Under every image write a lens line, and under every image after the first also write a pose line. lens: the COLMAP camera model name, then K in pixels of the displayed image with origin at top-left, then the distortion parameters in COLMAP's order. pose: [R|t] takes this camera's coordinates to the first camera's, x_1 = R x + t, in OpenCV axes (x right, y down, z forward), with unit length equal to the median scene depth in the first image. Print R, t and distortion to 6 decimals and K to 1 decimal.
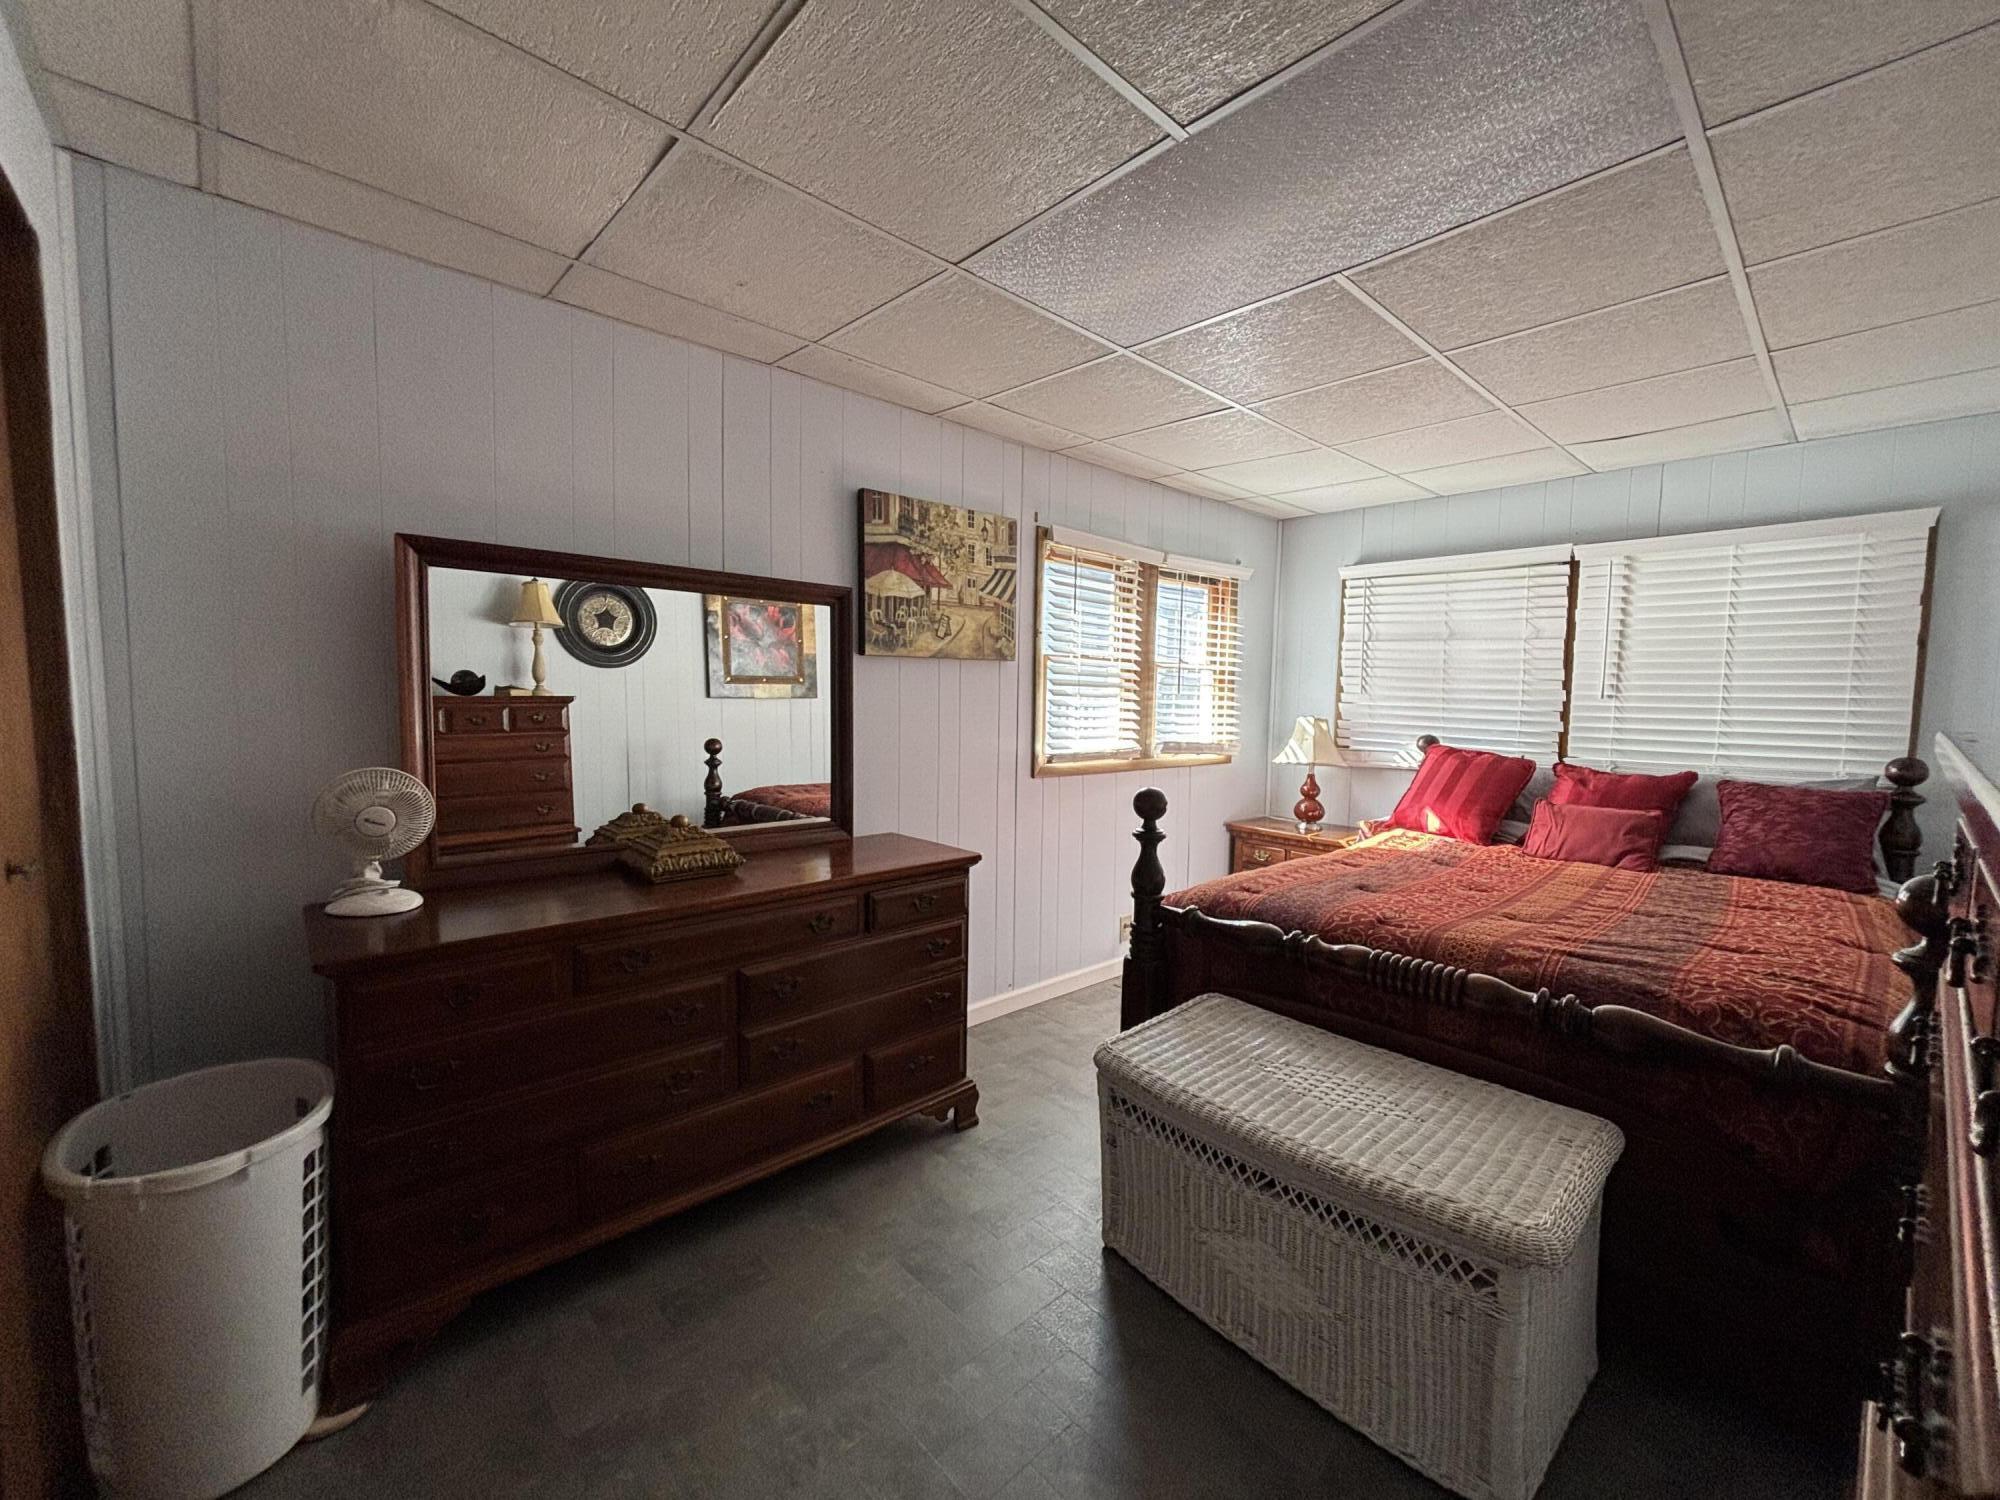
lens RADIAL K [[803.1, 0, 996.1], [0, 803.1, 752.1], [0, 0, 1]] dist [0.001480, -0.001999]
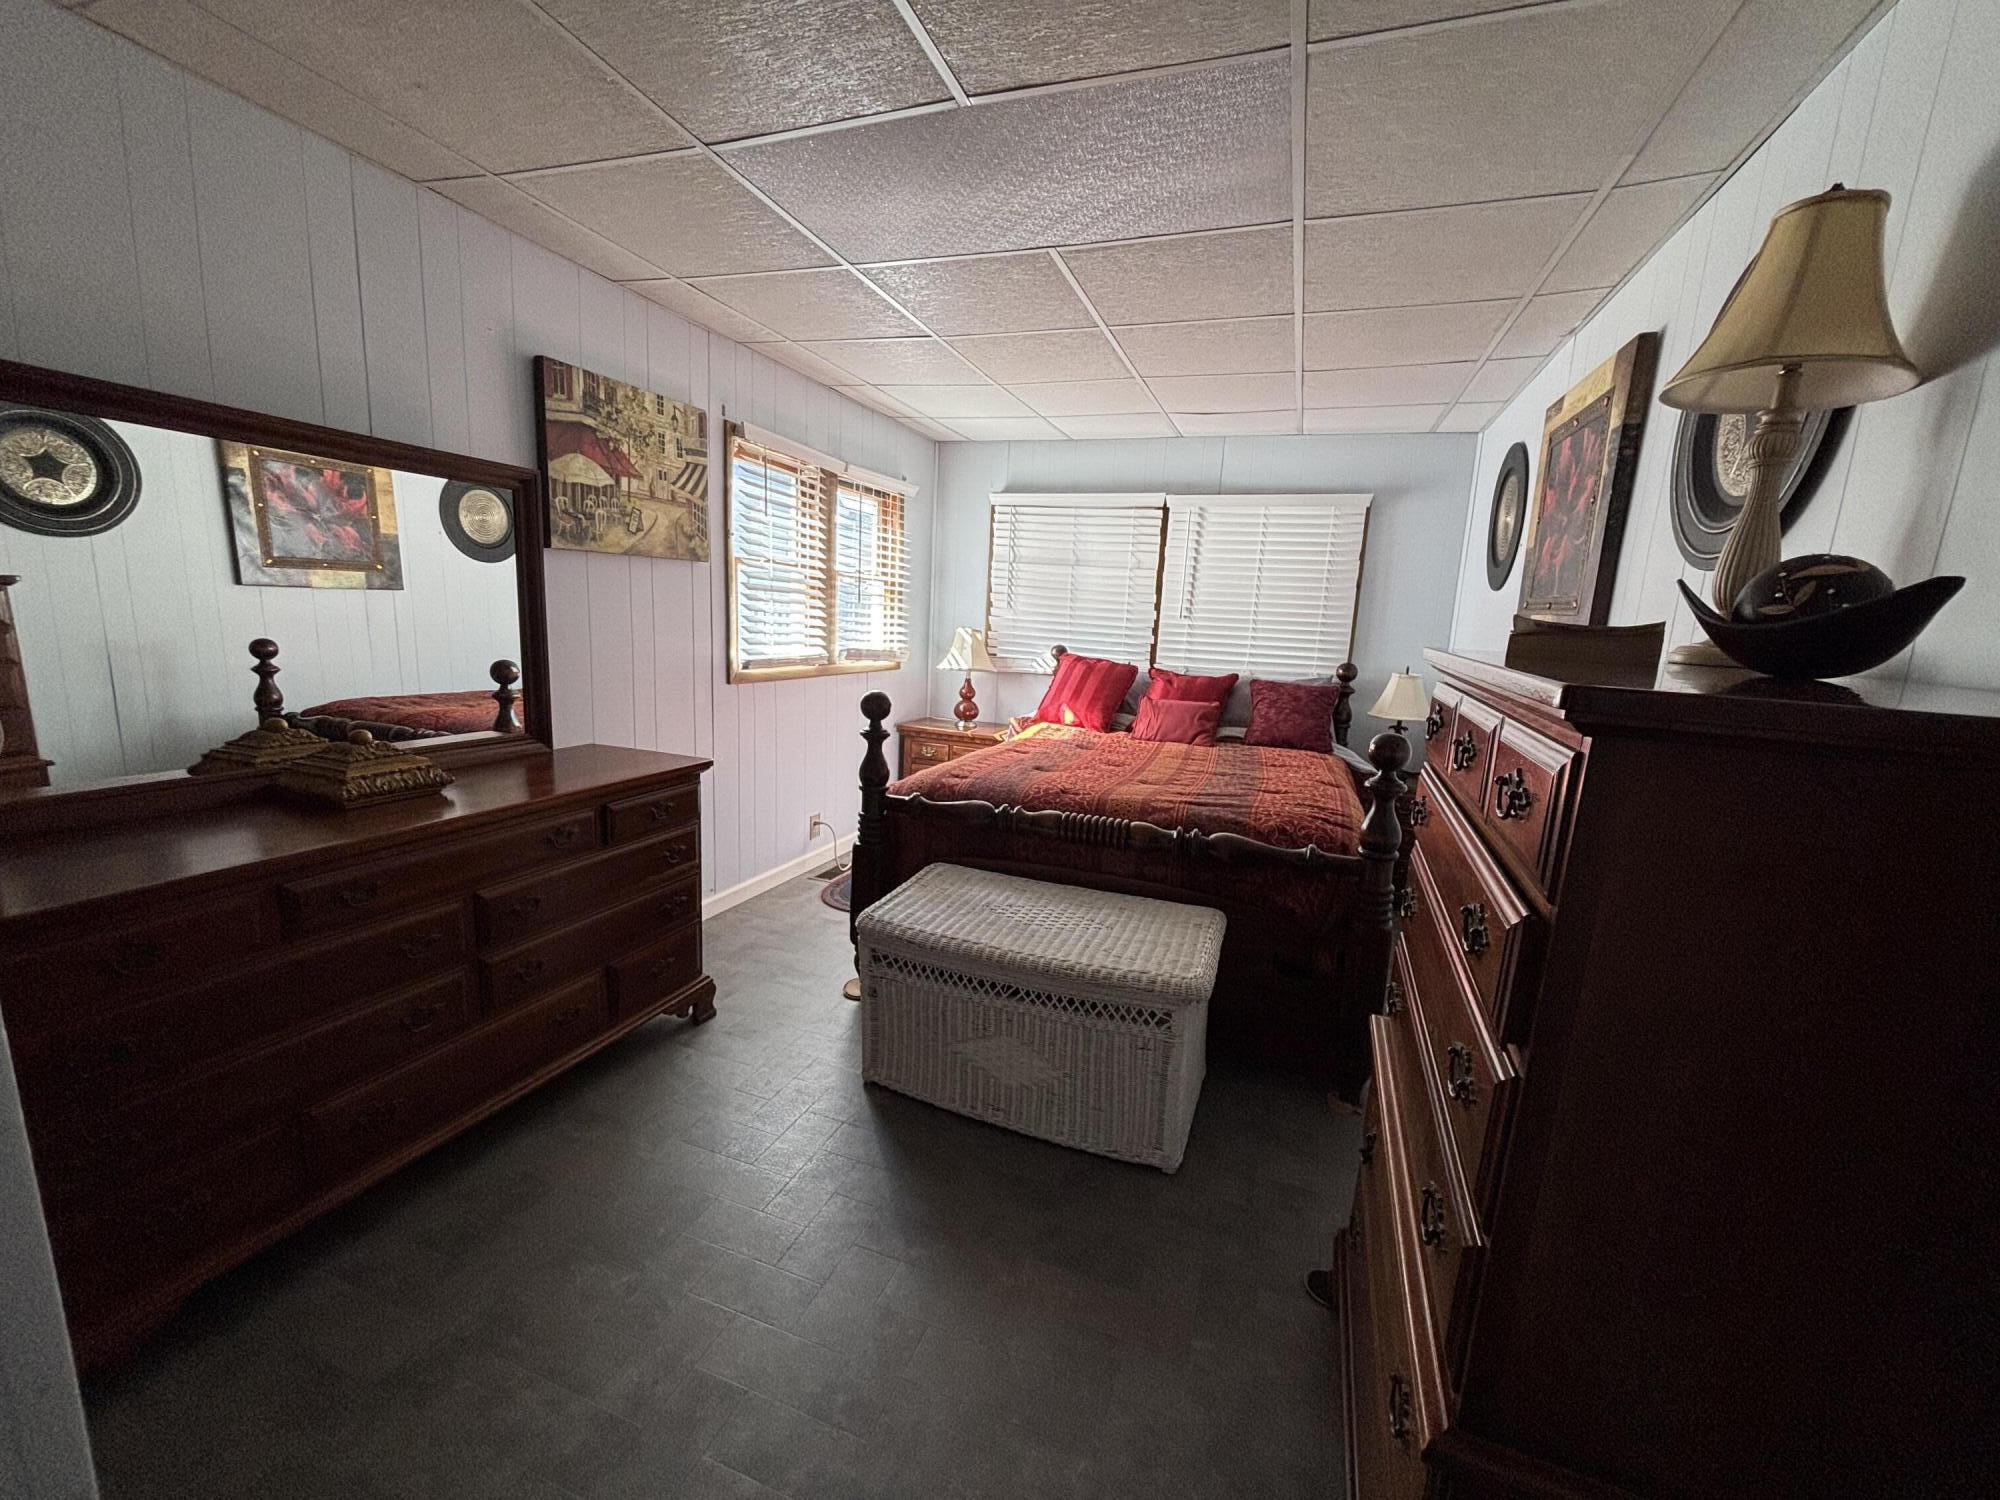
lens RADIAL K [[803.1, 0, 1001.3], [0, 803.1, 749.2], [0, 0, 1]] dist [0.001480, -0.001999]
pose [[0.889298, -0.048146, 0.454786, -0.140658], [-0.002914, 0.993826, 0.110909, 0.002273], [-0.457318, -0.099957, 0.883668, -0.052749]]
